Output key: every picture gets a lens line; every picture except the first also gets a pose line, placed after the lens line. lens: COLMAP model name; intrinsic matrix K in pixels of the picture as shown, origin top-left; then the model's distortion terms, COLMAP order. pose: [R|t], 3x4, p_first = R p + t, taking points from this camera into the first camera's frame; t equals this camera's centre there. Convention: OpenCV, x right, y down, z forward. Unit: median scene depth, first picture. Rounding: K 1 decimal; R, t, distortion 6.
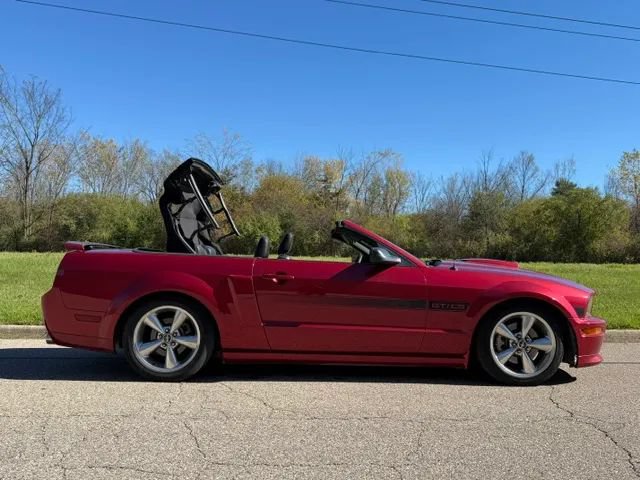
lens RADIAL K [[2066.6, 0, 321.1], [0, 2066.6, 240.3], [0, 0, 1]] dist [0.144405, 0.430791]
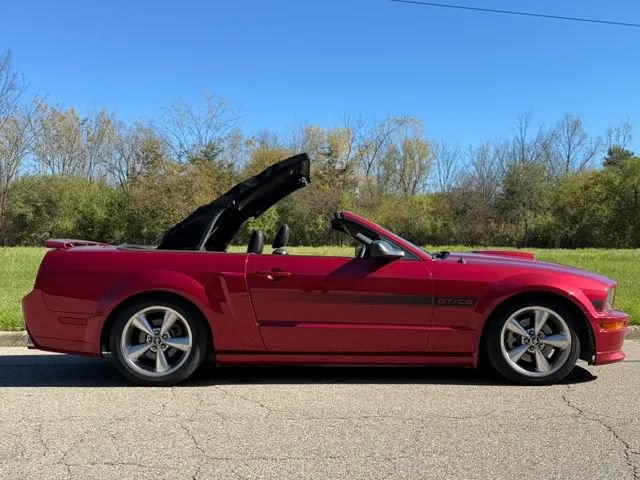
lens RADIAL K [[1828.3, 0, 318.3], [0, 1828.3, 229.0], [0, 0, 1]] dist [0.067051, 1.442334]
pose [[0.999845, -0.016886, 0.005011, -0.004409], [0.016925, 0.999825, -0.007962, 0.004534], [-0.004876, 0.008046, 0.999956, 0.173528]]
